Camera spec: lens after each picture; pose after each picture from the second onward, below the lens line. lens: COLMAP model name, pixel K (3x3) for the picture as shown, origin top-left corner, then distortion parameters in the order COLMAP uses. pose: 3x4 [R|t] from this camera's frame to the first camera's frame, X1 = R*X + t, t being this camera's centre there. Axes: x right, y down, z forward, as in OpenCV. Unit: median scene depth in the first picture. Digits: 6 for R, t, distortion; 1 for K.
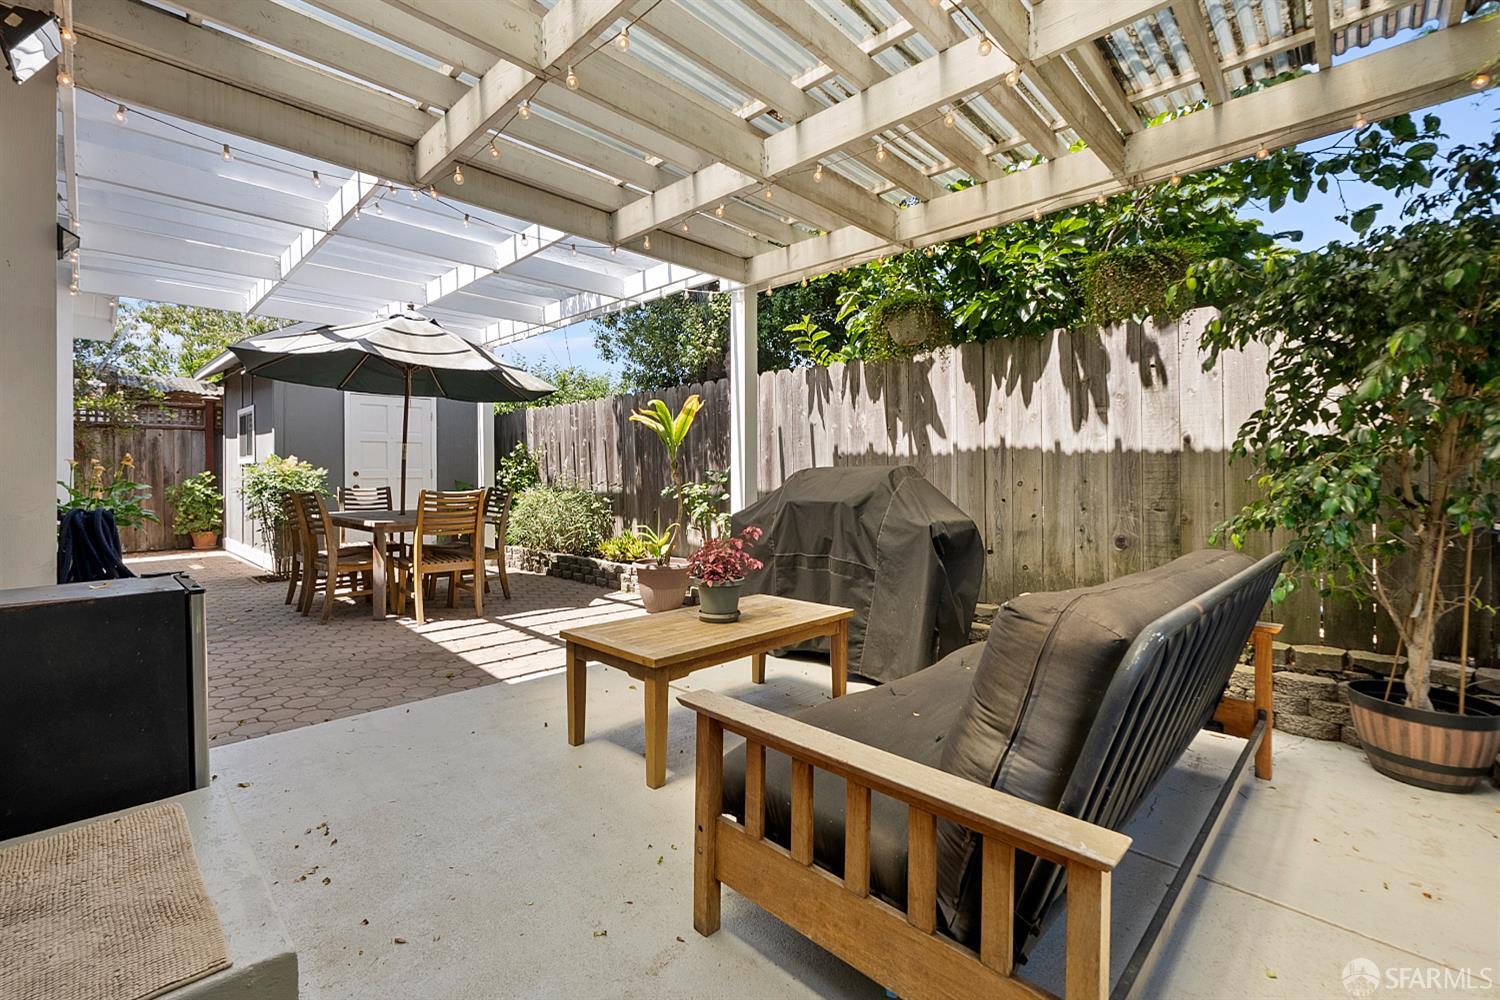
lens RADIAL K [[642.8, 0, 745.5], [0, 642.8, 498.5], [0, 0, 1]] dist [0.000301, -0.001298]
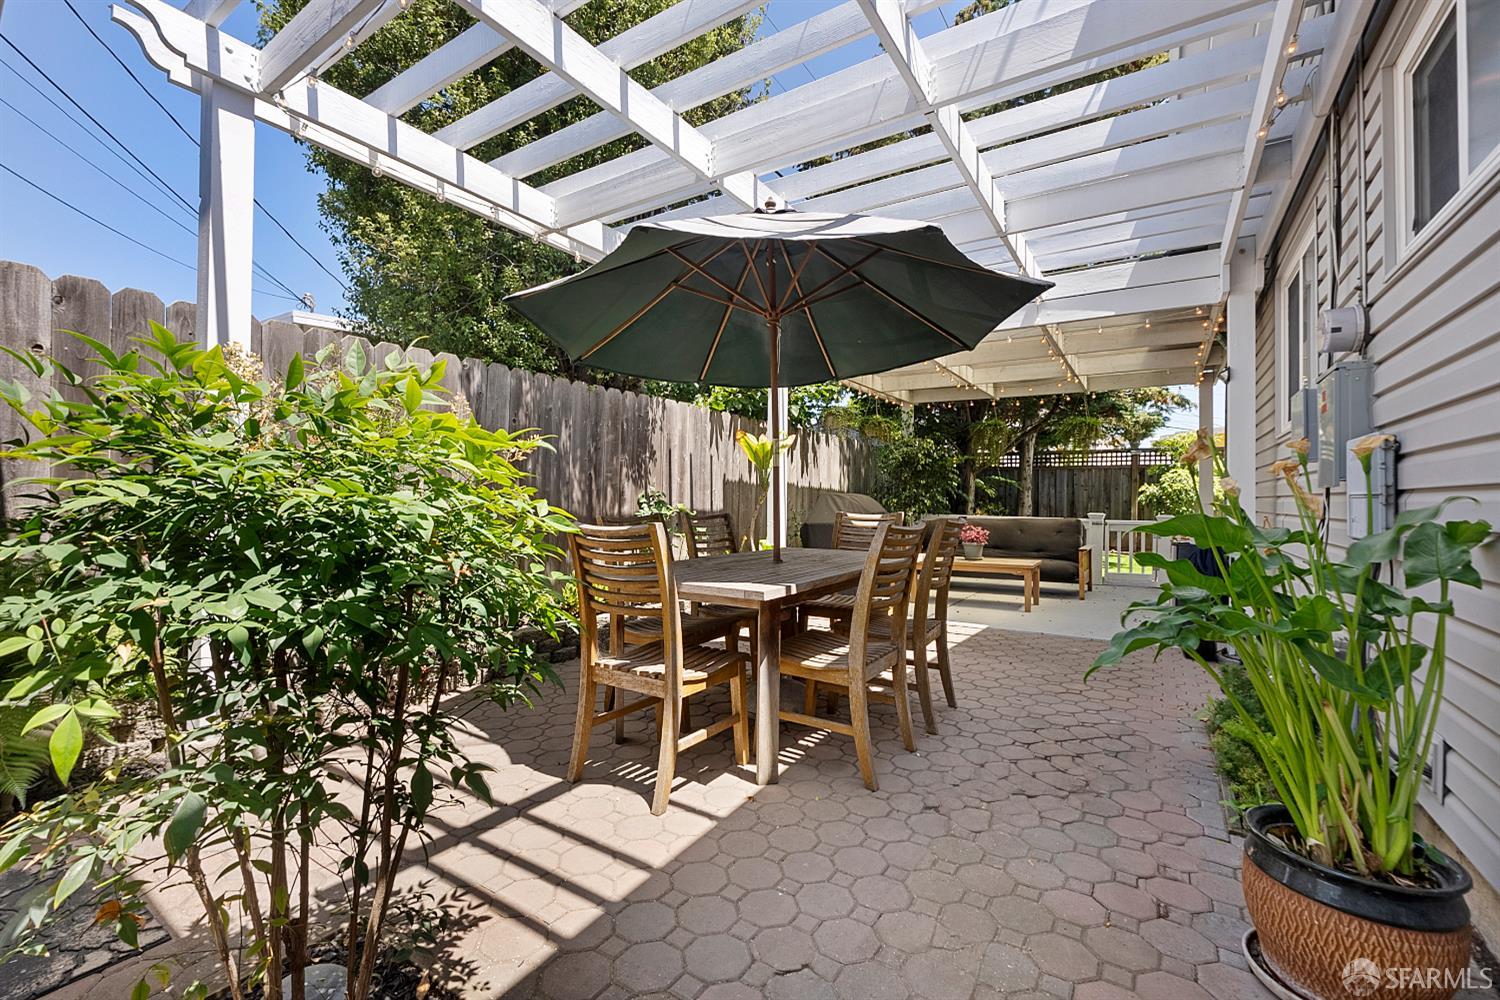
lens RADIAL K [[642.8, 0, 745.5], [0, 642.8, 498.5], [0, 0, 1]] dist [0.000301, -0.001298]
pose [[-0.207188, -0.005004, 0.978288, -1.060925], [0.031241, 0.999443, 0.011729, -0.045207], [-0.977802, 0.032993, -0.206916, 1.159913]]
